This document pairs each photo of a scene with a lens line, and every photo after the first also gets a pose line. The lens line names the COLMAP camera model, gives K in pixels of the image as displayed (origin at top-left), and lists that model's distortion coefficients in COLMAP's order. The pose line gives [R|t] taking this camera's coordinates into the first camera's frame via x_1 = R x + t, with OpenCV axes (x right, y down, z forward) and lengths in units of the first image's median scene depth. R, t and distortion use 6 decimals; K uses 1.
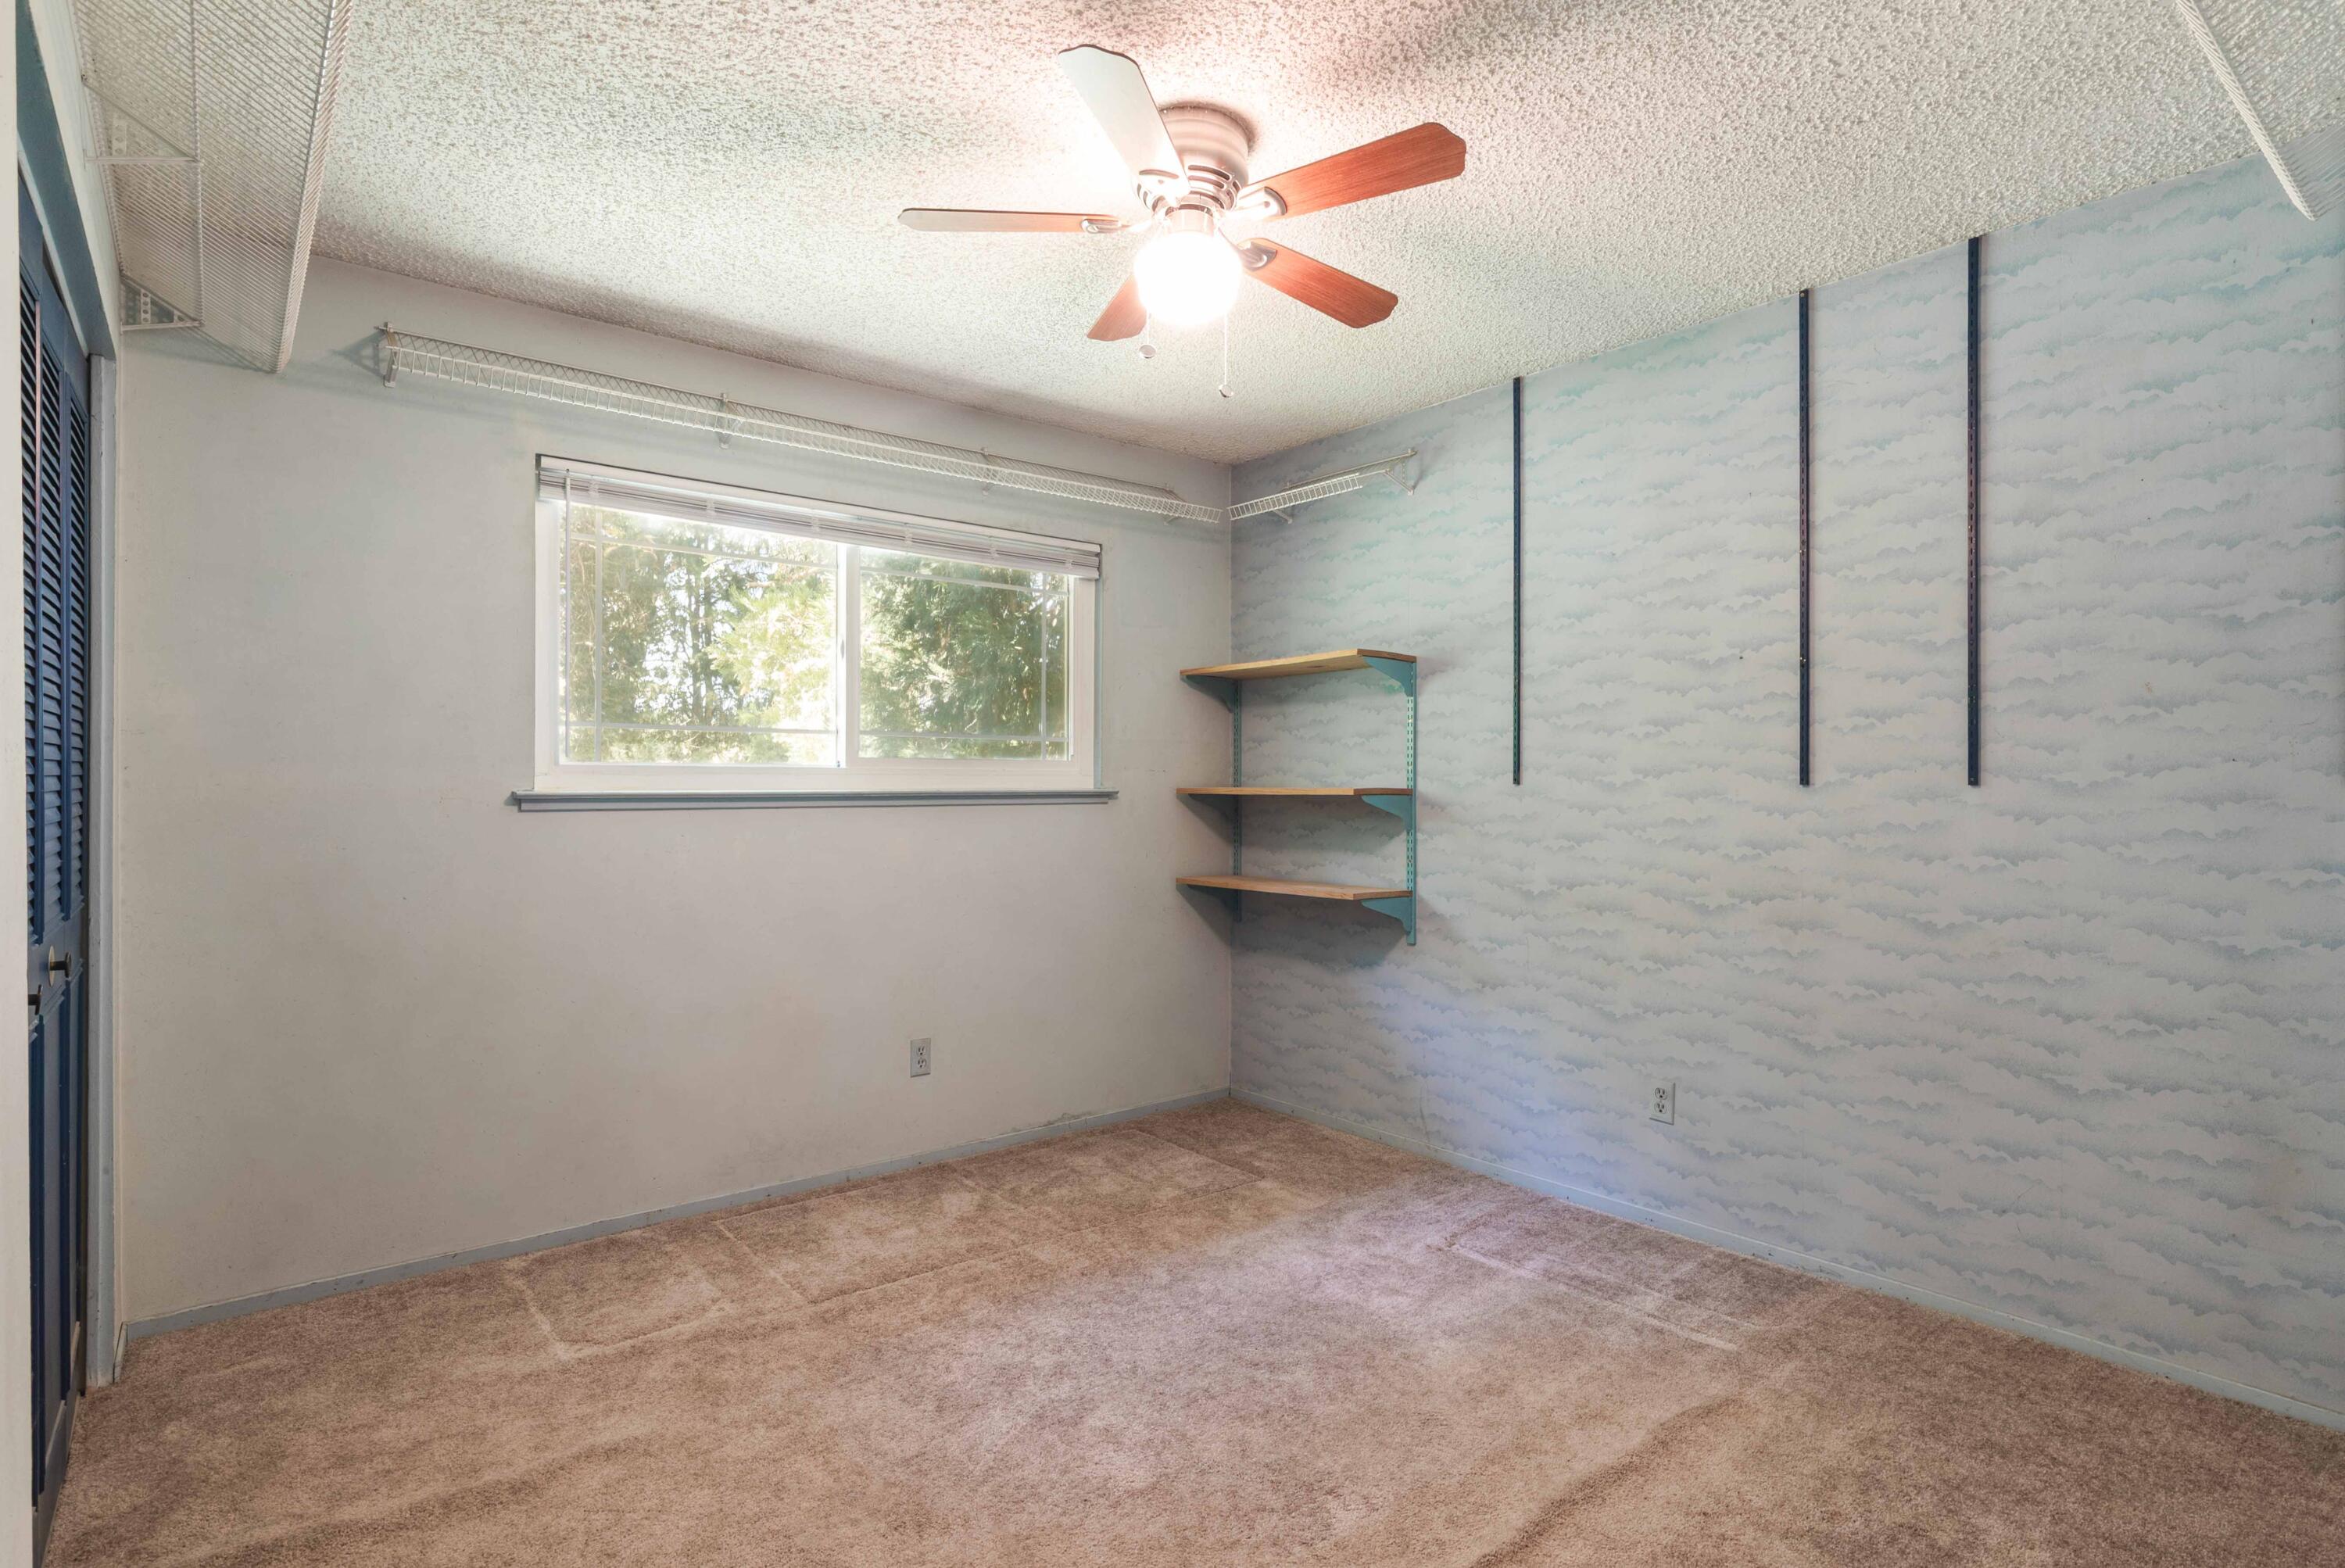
lens RADIAL K [[1166.9, 0, 1173.4], [0, 1166.9, 787.7], [0, 0, 1]] dist [-0.000396, -0.000738]
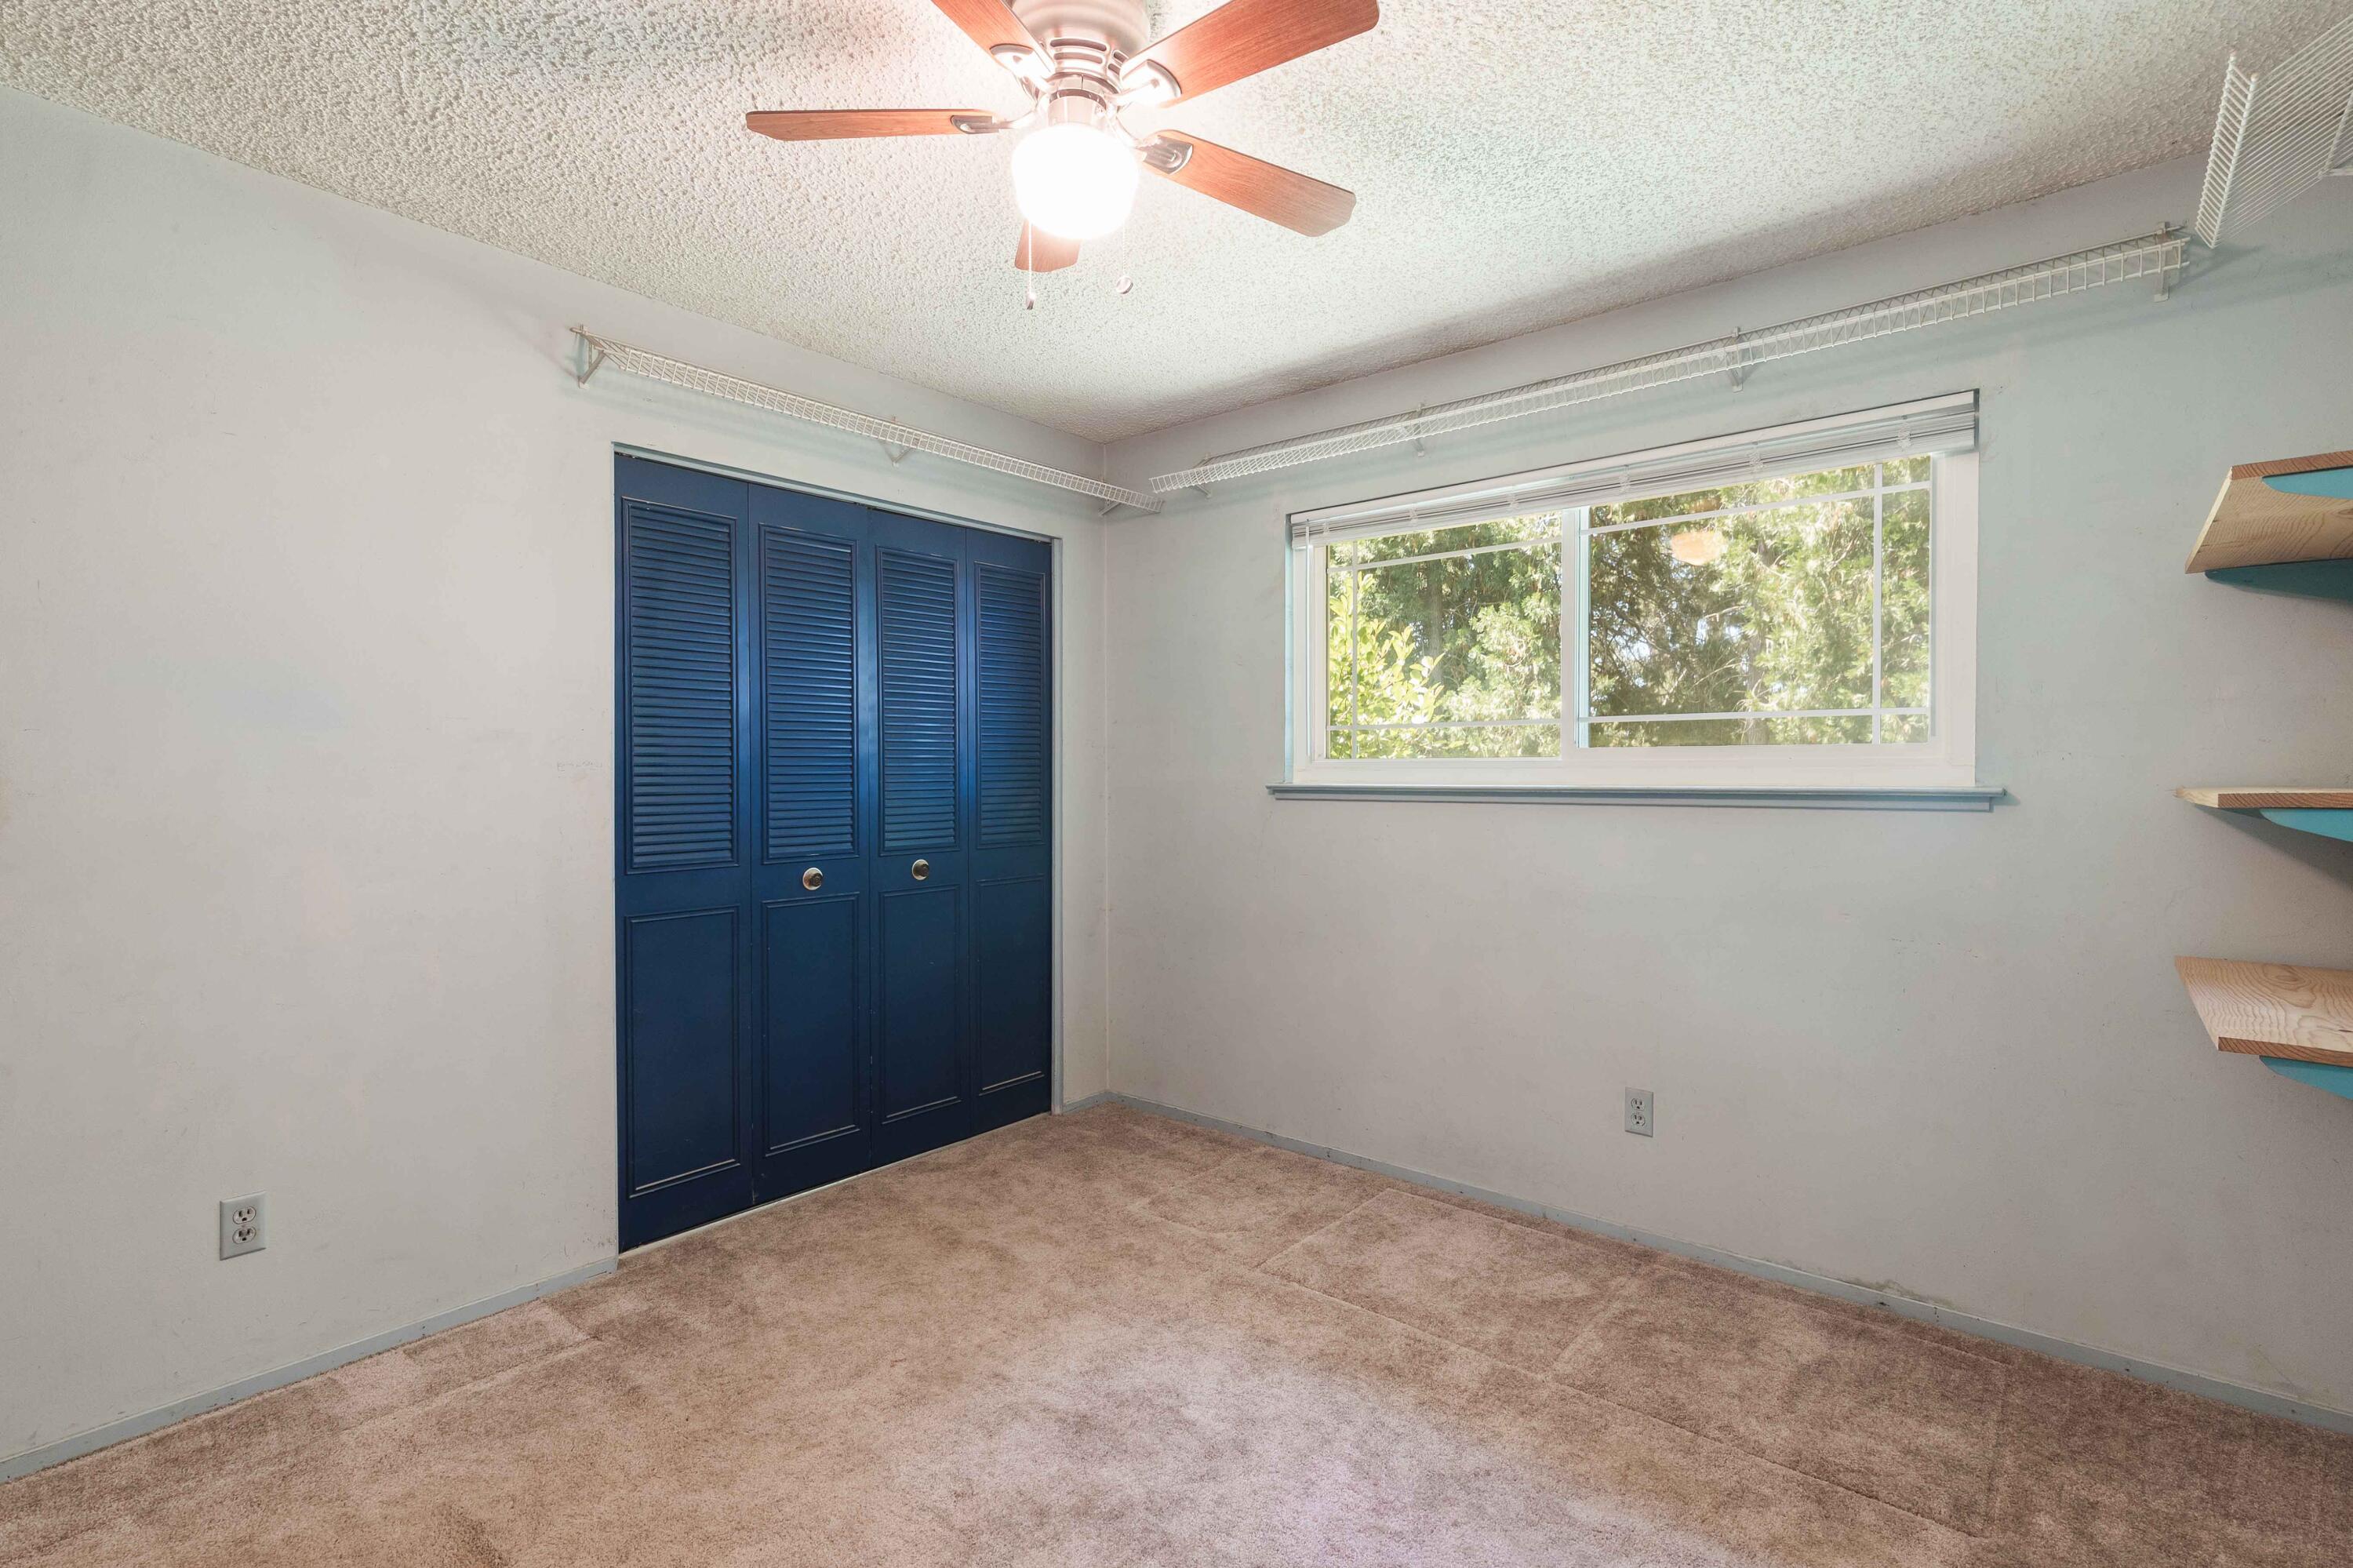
lens RADIAL K [[1087.7, 0, 1178.2], [0, 1087.7, 778.0], [0, 0, 1]] dist [0.001670, 0.000265]
pose [[0.192978, 0.008166, -0.981169, 0.556407], [0.002111, 0.999960, 0.008738, -0.013331], [0.981201, -0.003758, 0.192953, 0.632600]]
